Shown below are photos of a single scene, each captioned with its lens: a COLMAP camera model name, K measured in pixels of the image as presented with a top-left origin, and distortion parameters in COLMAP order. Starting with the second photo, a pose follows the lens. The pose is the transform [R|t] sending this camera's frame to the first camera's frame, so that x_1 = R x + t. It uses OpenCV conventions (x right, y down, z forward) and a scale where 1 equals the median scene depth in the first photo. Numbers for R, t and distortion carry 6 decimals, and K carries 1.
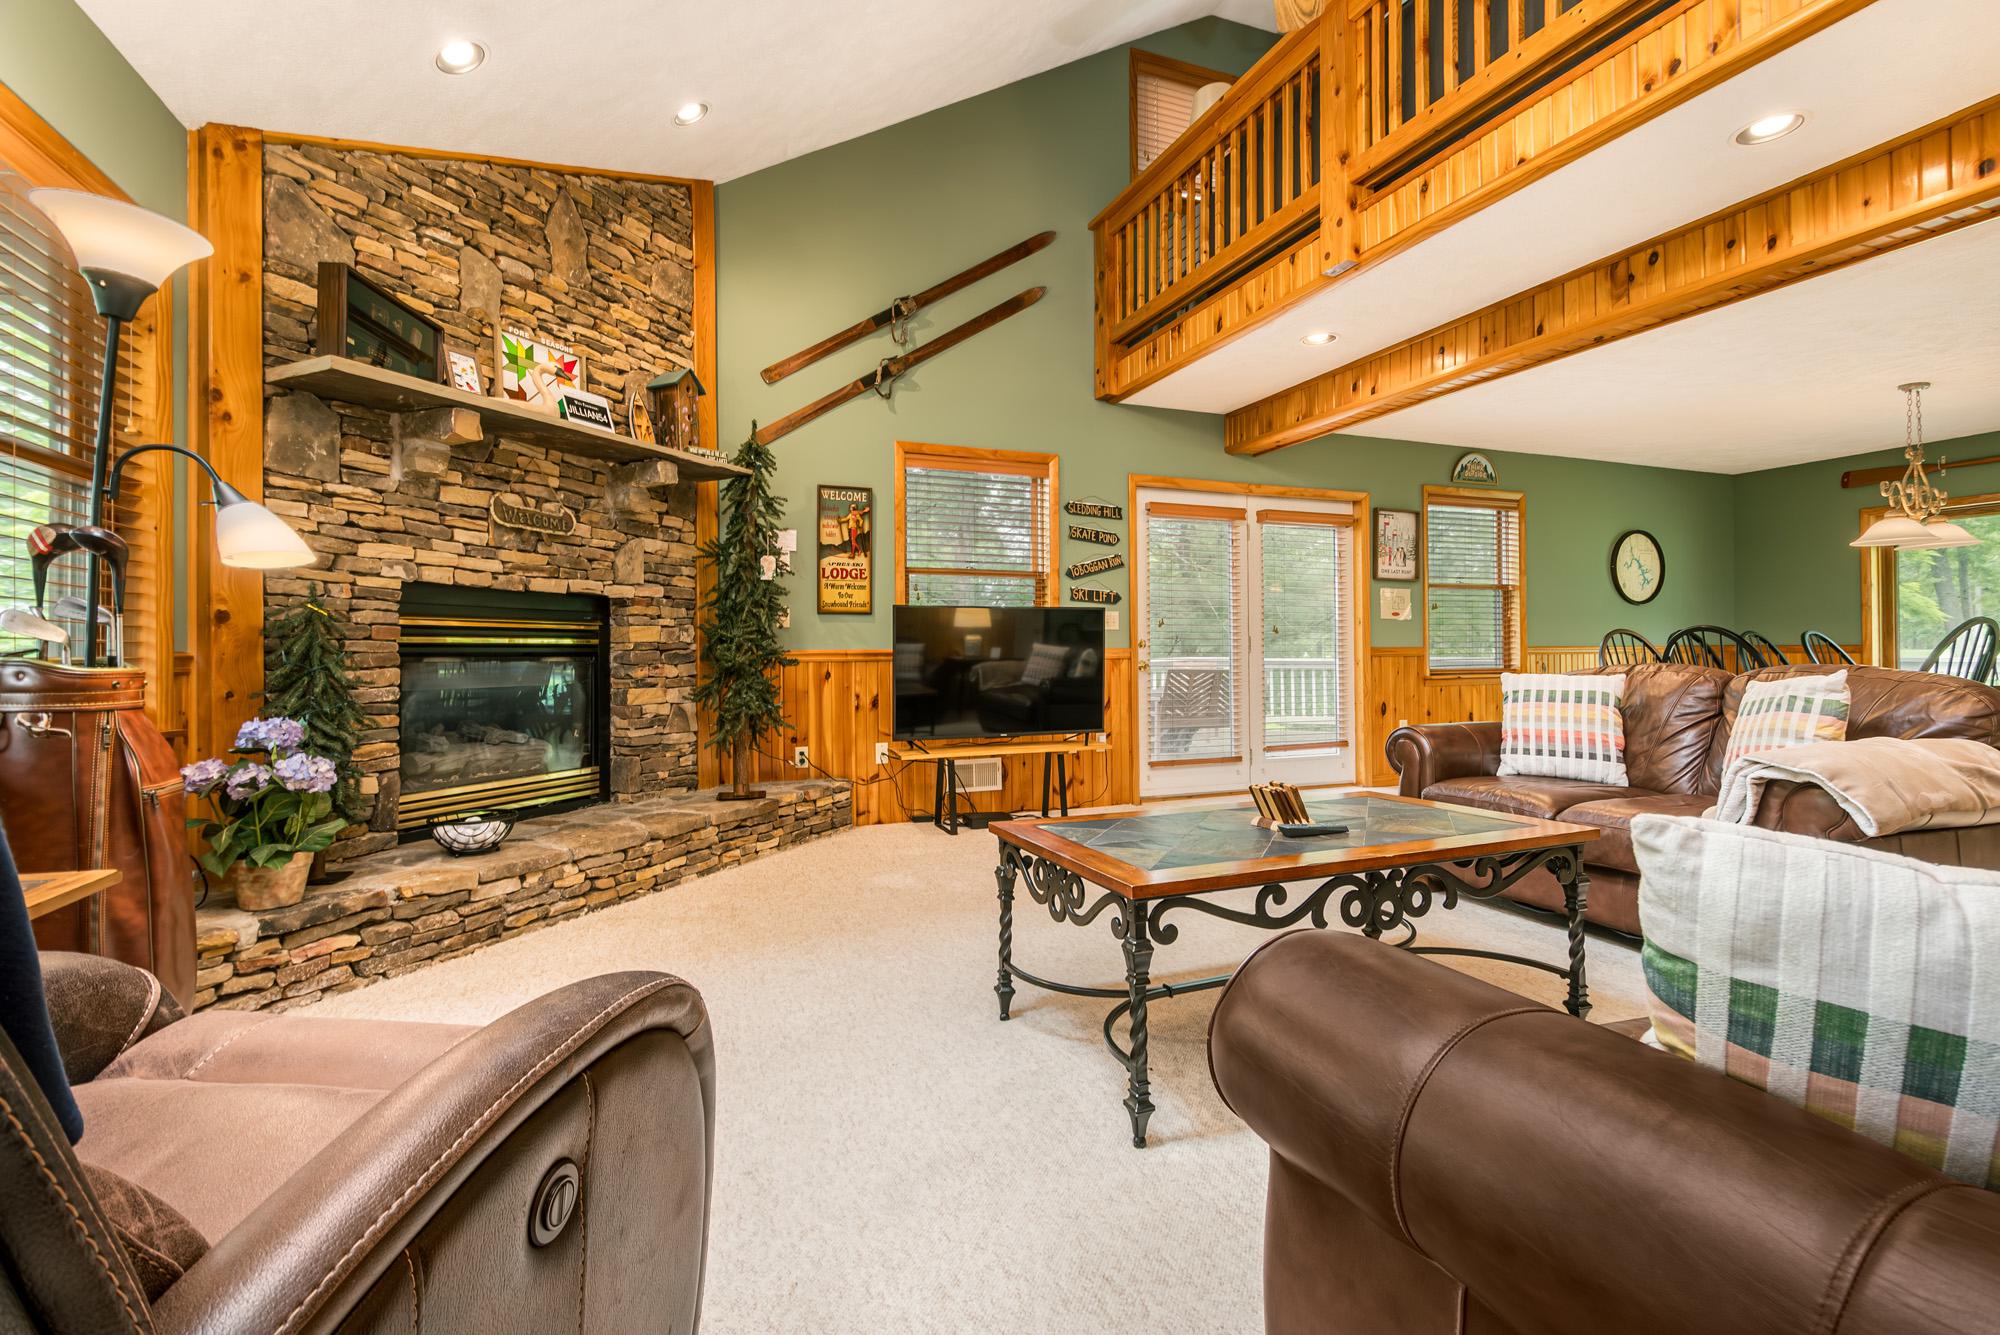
lens RADIAL K [[886.4, 0, 996.9], [0, 886.4, 652.9], [0, 0, 1]] dist [0.009975, -0.003499]
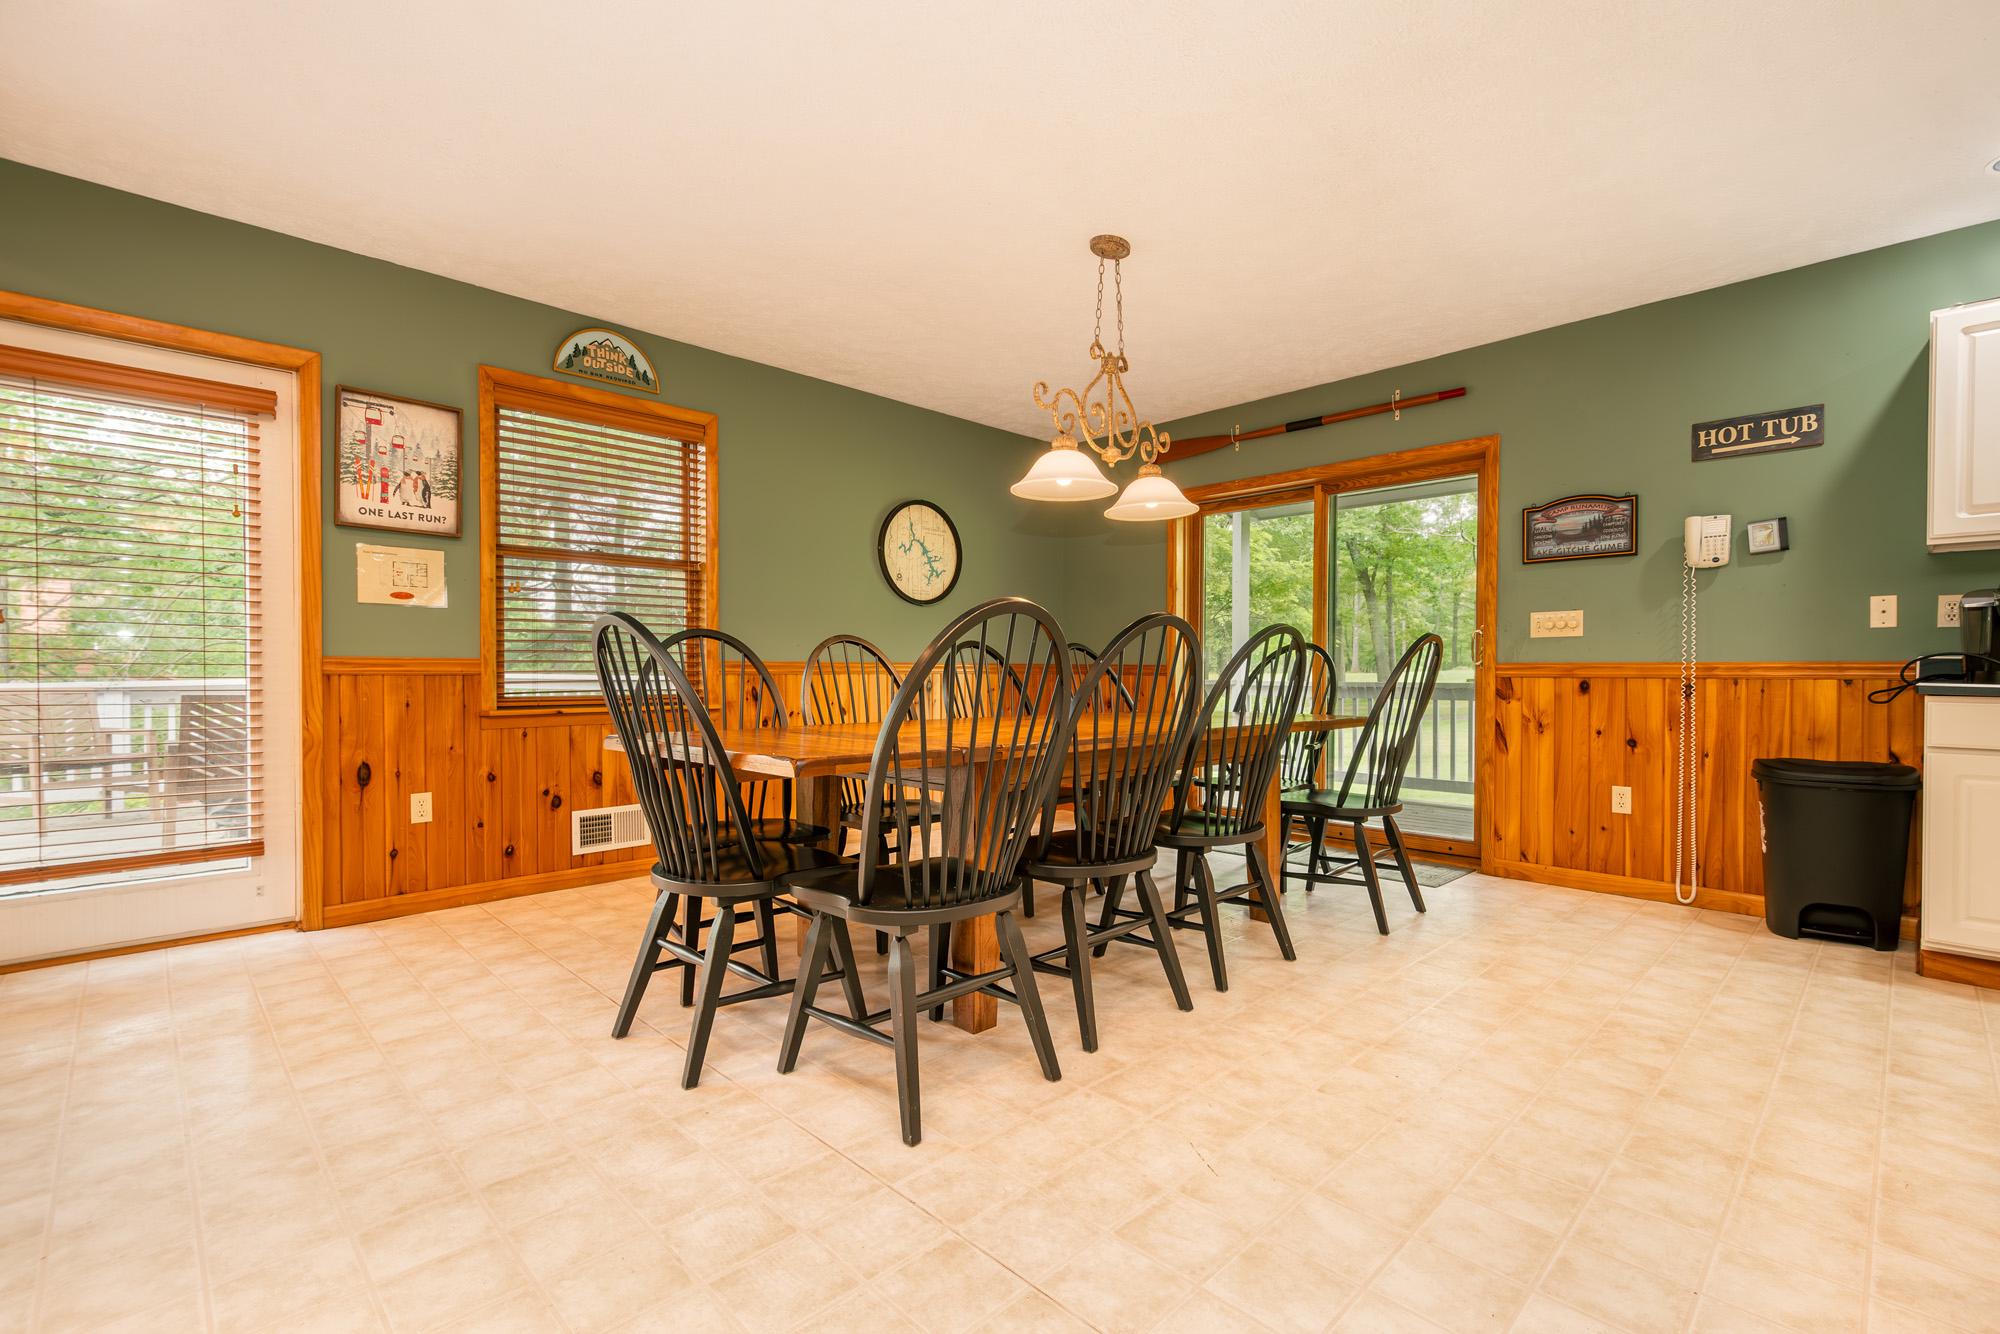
lens RADIAL K [[886.4, 0, 1004.4], [0, 886.4, 683.0], [0, 0, 1]] dist [0.009975, -0.003499]
pose [[0.916564, 0.001917, 0.399883, 0.862381], [-0.008048, 0.999874, 0.013654, -0.001954], [-0.399807, -0.015733, 0.916464, 0.554614]]
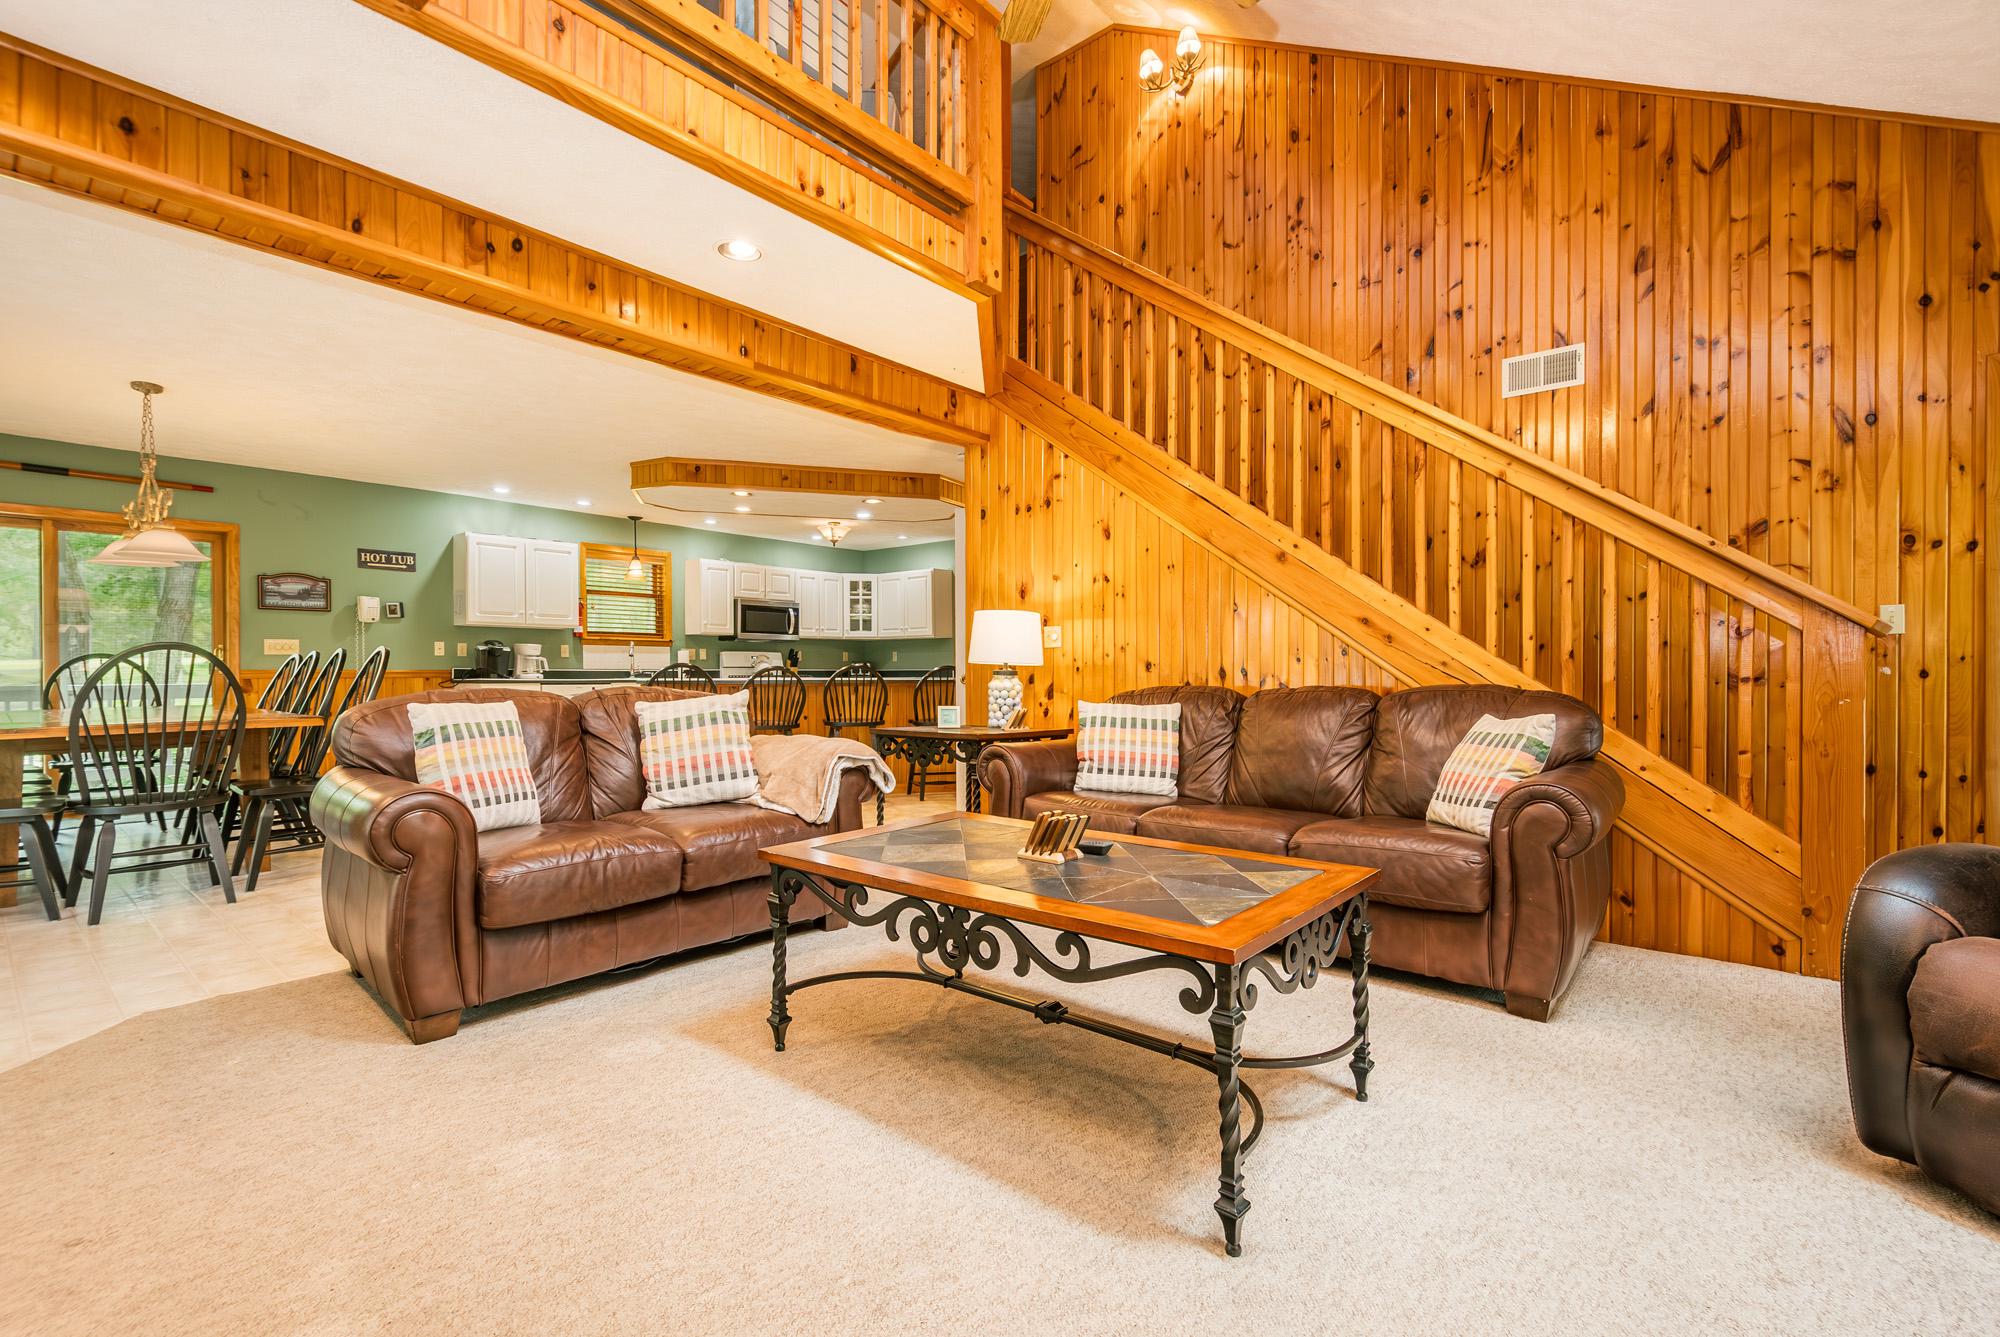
lens RADIAL K [[875.4, 0, 995.8], [0, 875.4, 674.0], [0, 0, 1]] dist [0.003820, -0.001480]
pose [[-0.473595, 0.006669, 0.880718, -0.239256], [0.002266, 0.999977, -0.006354, 0.005866], [-0.880740, -0.001013, -0.473599, 0.810348]]
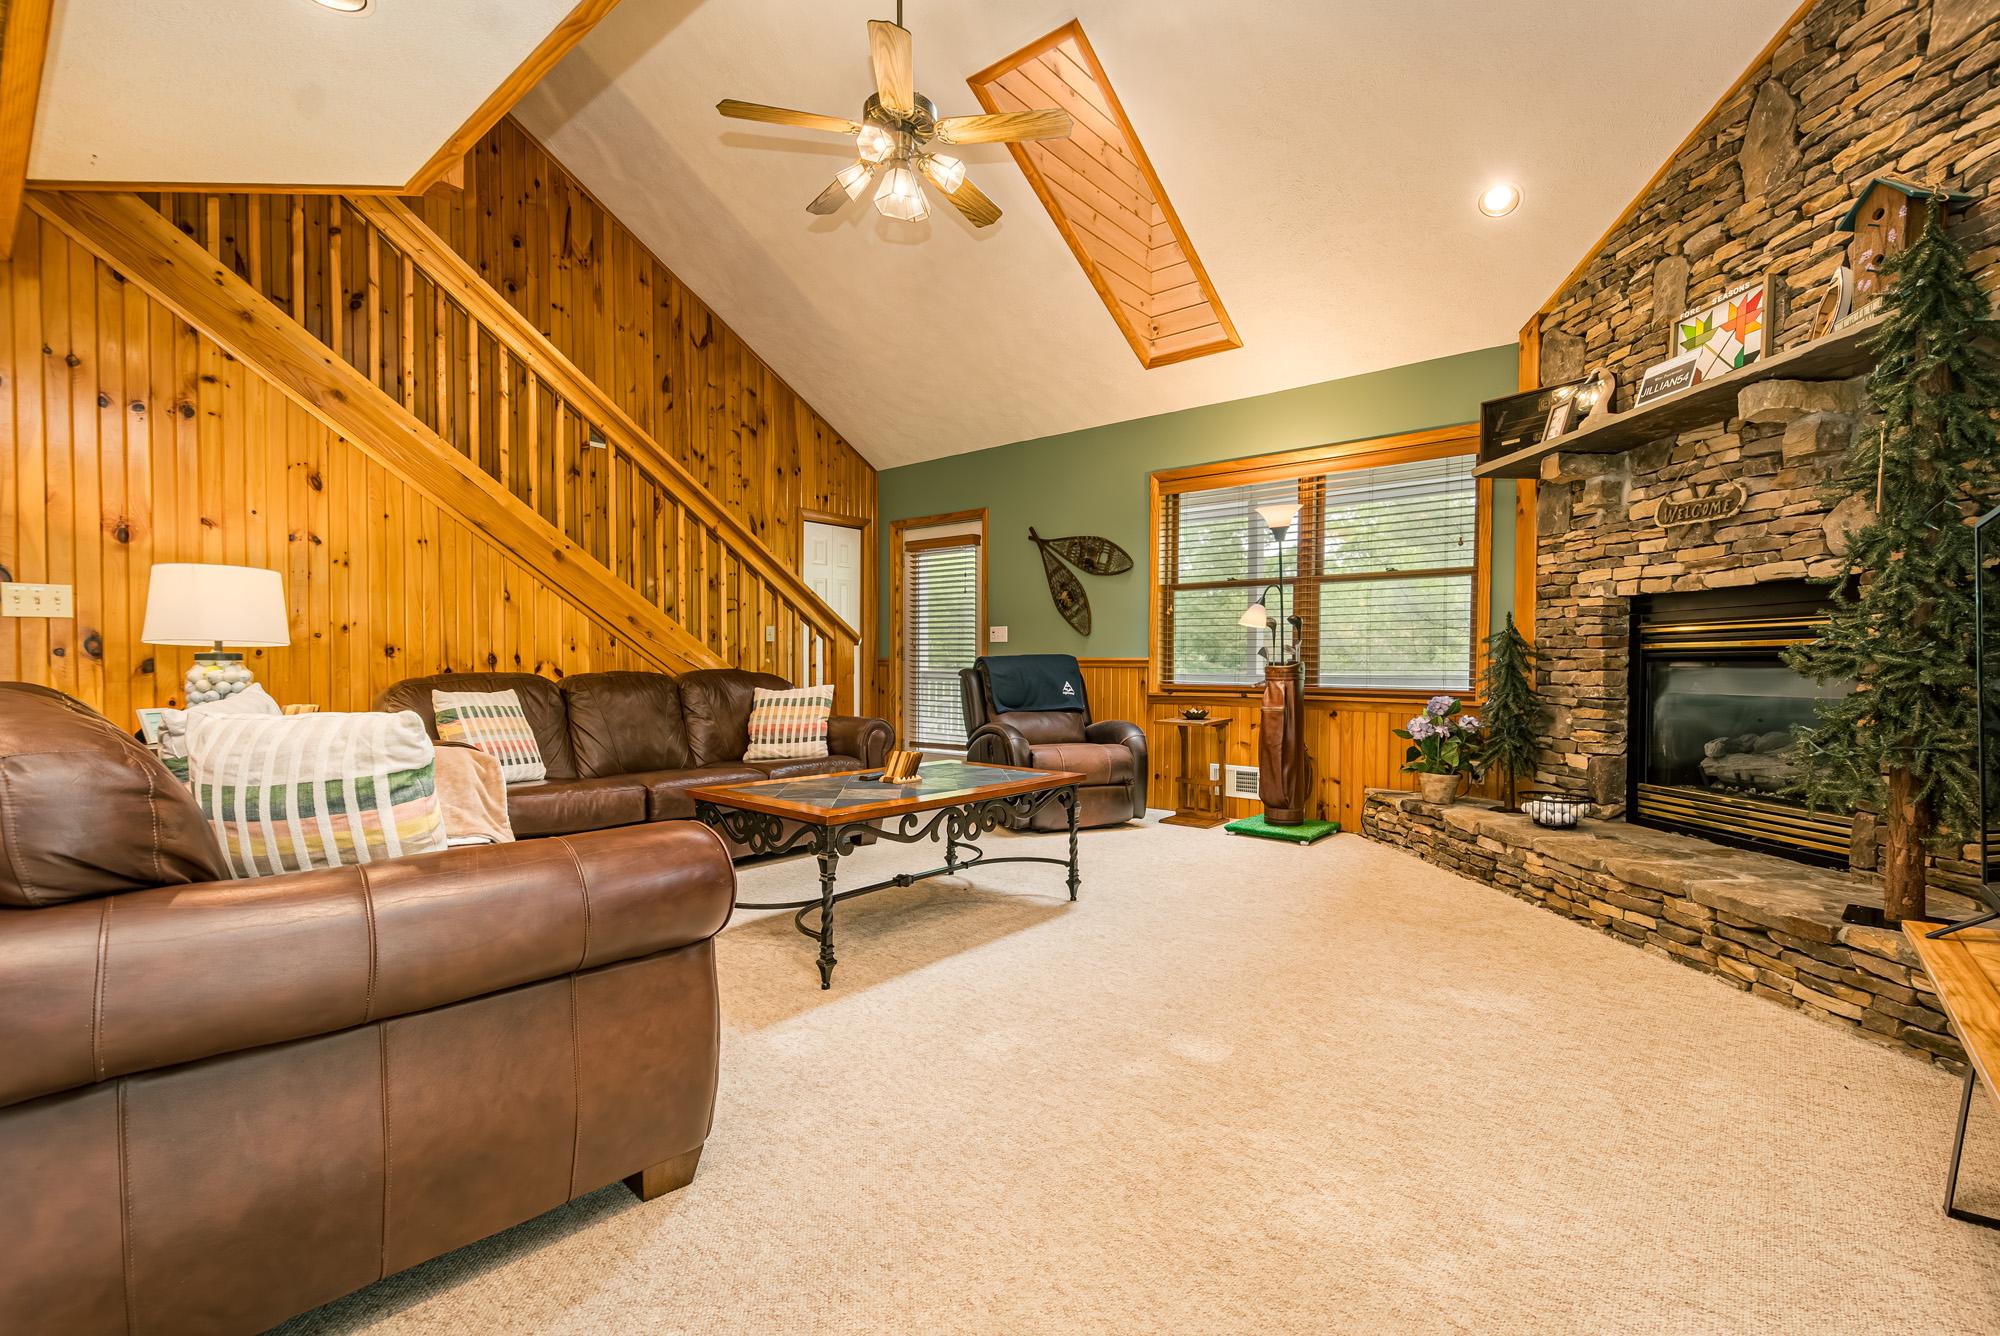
lens RADIAL K [[875.4, 0, 998.3], [0, 875.4, 686.0], [0, 0, 1]] dist [0.003820, -0.001480]
pose [[-0.883127, 0.013496, -0.468940, 0.455651], [0.001435, 0.999659, 0.026068, 0.004139], [0.469132, 0.022348, -0.882845, 1.253980]]
